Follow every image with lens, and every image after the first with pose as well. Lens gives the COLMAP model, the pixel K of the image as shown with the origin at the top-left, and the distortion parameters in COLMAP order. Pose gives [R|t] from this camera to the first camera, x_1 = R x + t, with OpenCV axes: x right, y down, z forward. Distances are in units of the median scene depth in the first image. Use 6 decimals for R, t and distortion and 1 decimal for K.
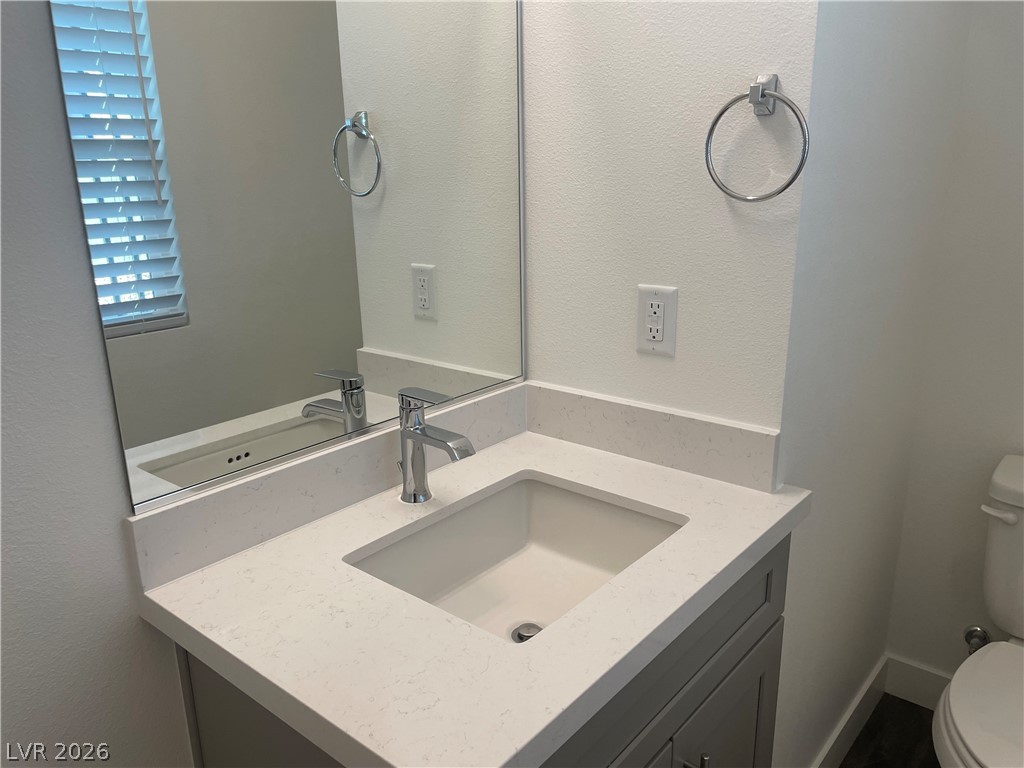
lens RADIAL K [[770.4, 0, 513.5], [0, 770.4, 388.4], [0, 0, 1]] dist [0.055232, -0.003393]
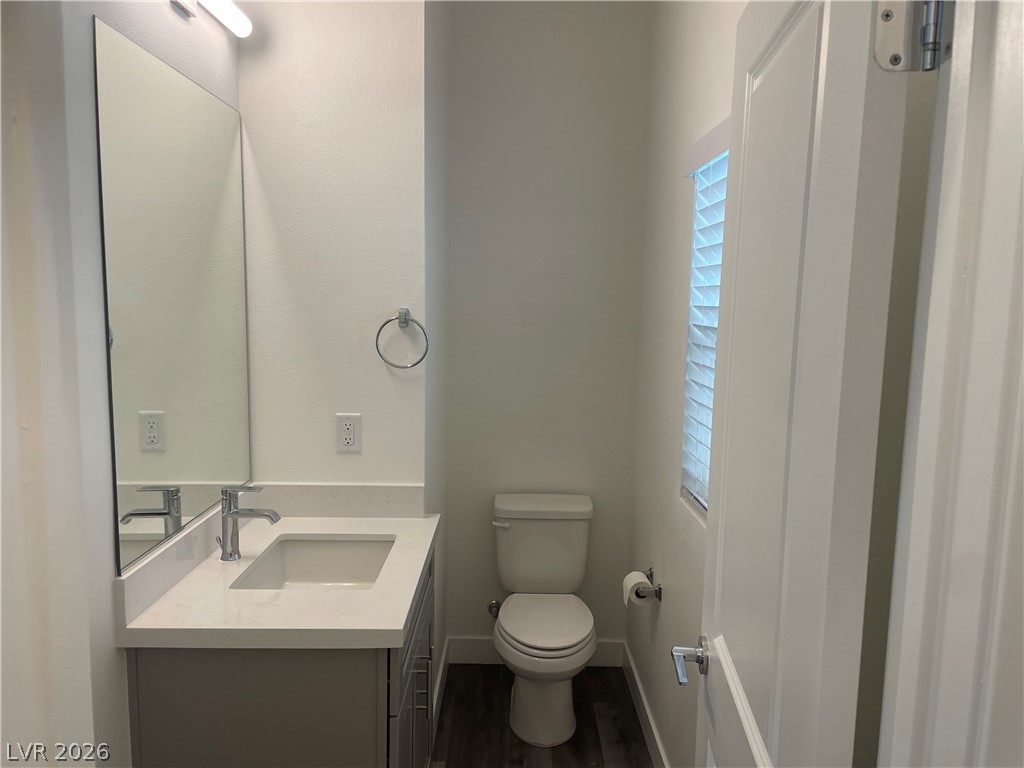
lens RADIAL K [[770.4, 0, 513.5], [0, 770.4, 388.4], [0, 0, 1]] dist [0.055232, -0.003393]
pose [[0.770051, -0.049214, 0.636081, -0.639267], [0.150864, 0.982790, -0.106600, 0.055284], [-0.619888, 0.178049, 0.764223, -0.587666]]
